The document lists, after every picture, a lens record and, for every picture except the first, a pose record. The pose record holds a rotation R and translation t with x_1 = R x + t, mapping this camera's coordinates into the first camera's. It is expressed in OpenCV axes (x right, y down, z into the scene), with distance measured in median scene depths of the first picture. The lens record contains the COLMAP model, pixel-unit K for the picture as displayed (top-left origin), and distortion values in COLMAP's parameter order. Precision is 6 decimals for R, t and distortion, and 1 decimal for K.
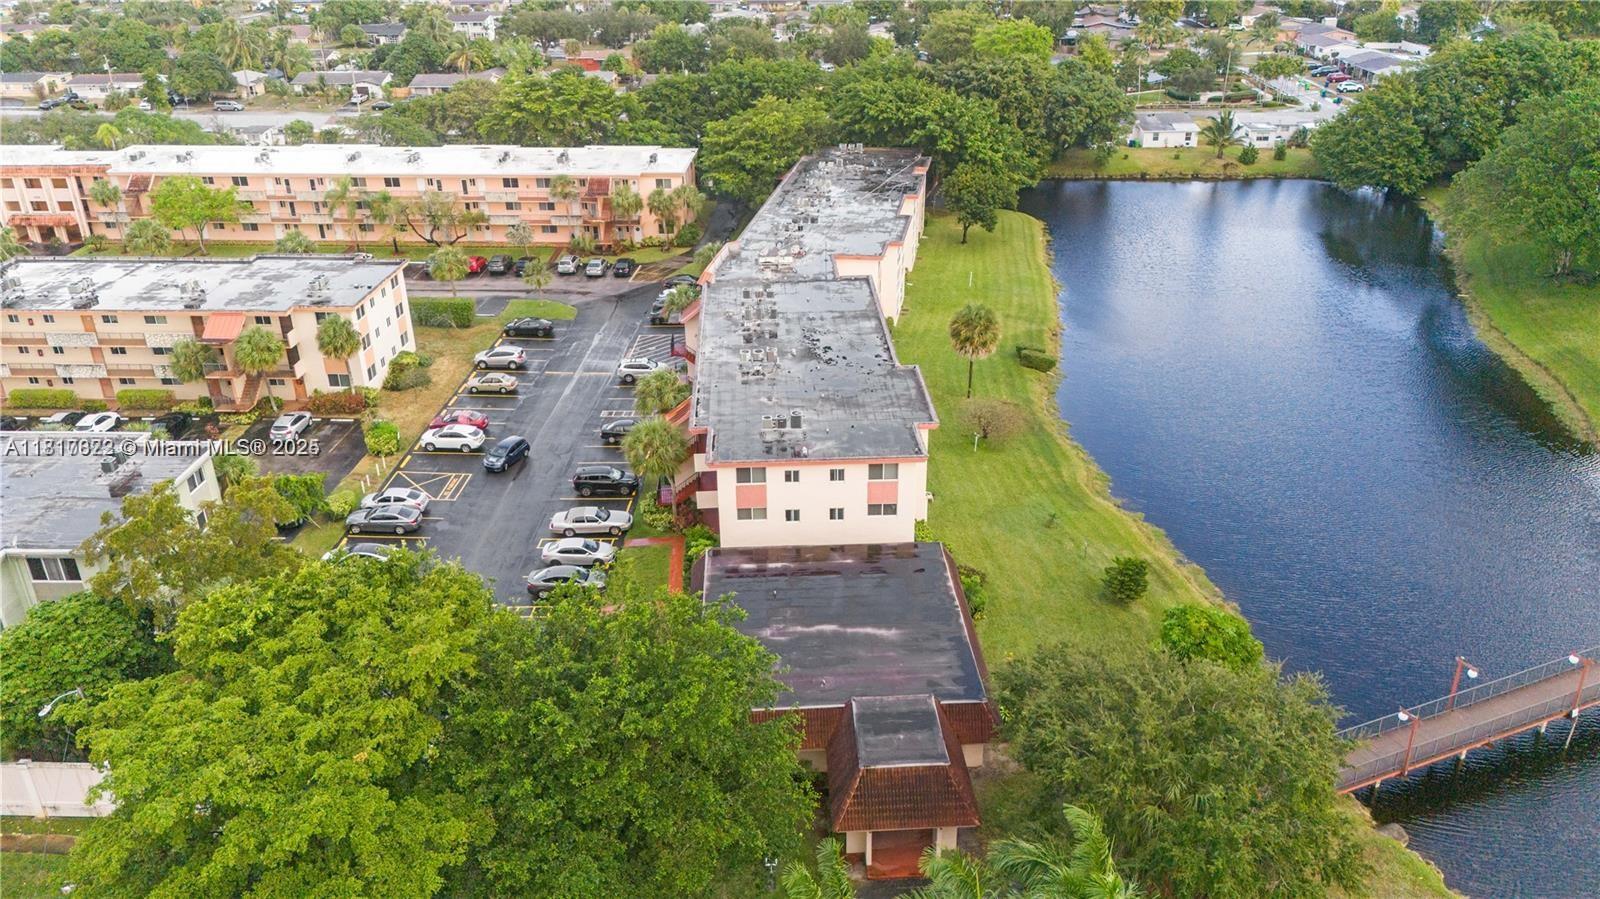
lens RADIAL K [[1194.7, 0, 806.3], [0, 1194.7, 450.4], [0, 0, 1]] dist [0.088097, -0.098482]
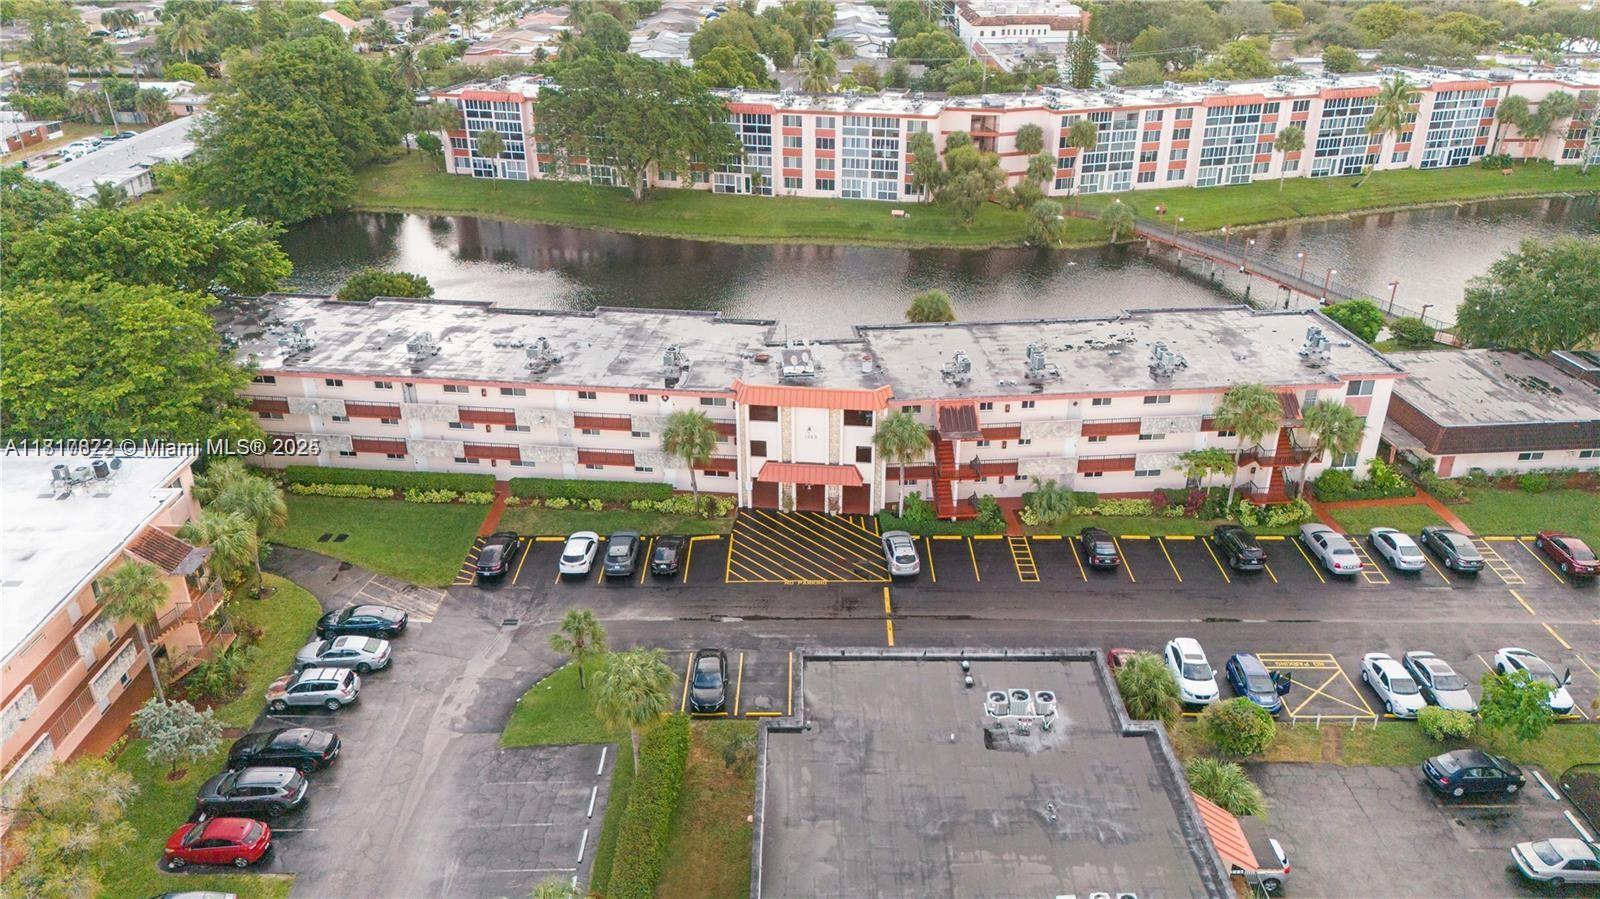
lens RADIAL K [[1186.0, 0, 808.3], [0, 1186.0, 451.8], [0, 0, 1]] dist [0.093102, -0.097179]
pose [[-0.036898, -0.426475, 0.903746, -0.710285], [0.438649, 0.805669, 0.398102, -0.398521], [-0.897901, 0.411117, 0.157345, 0.858021]]
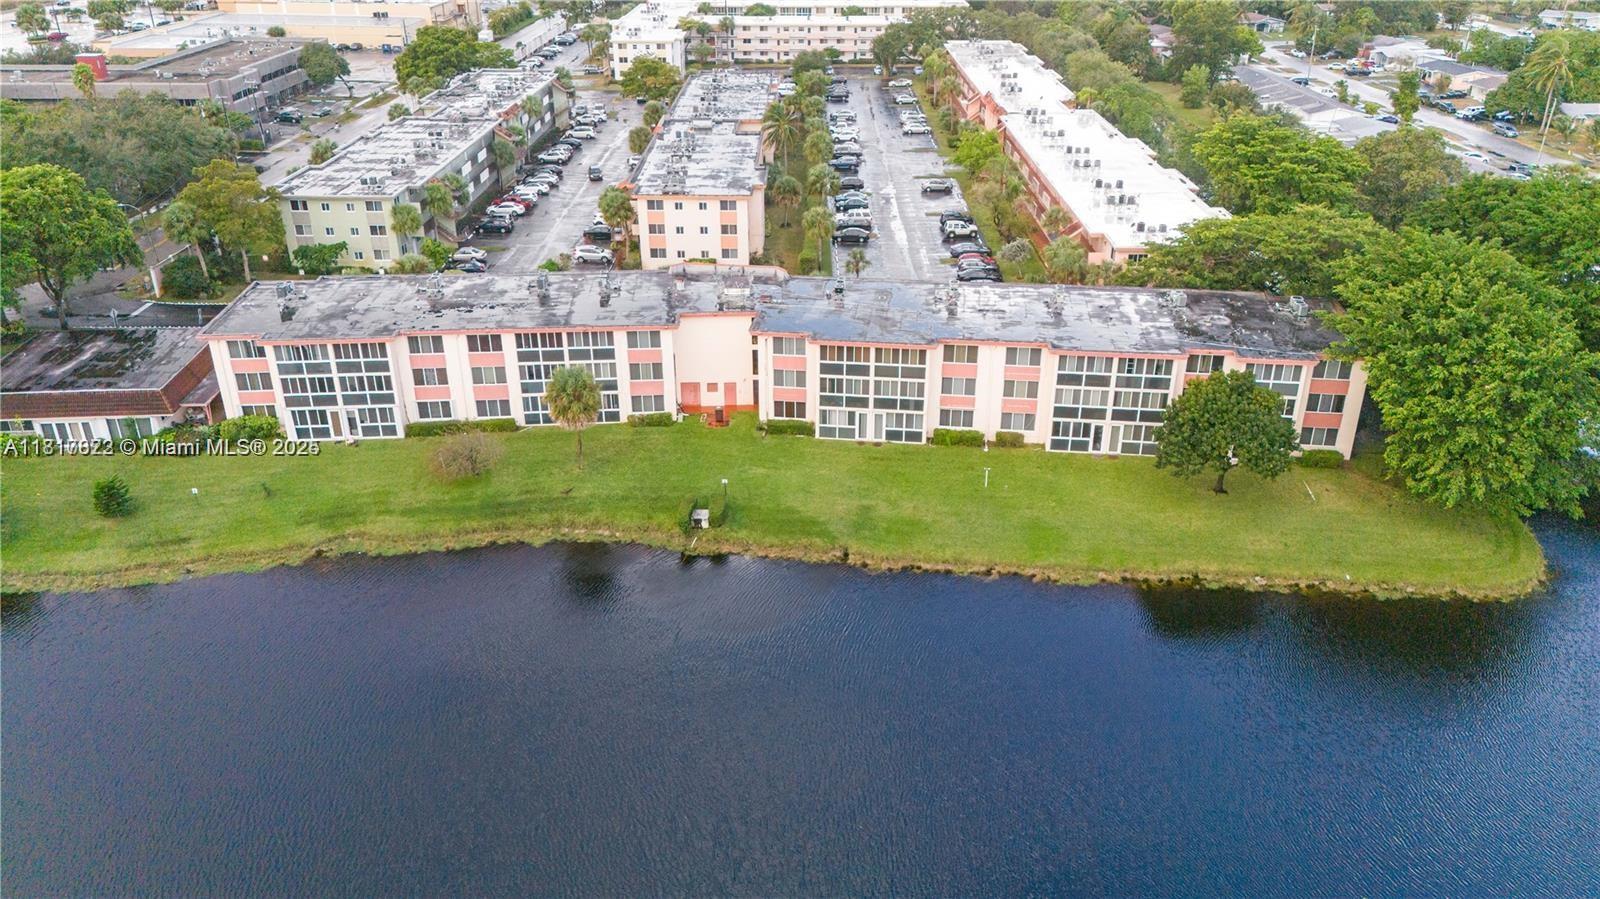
lens RADIAL K [[1186.0, 0, 808.3], [0, 1186.0, 451.8], [0, 0, 1]] dist [0.093102, -0.097179]
pose [[0.037440, 0.444155, -0.895167, 0.834131], [-0.435756, 0.813398, 0.385358, -0.421359], [0.899286, 0.375647, 0.223997, 0.849997]]
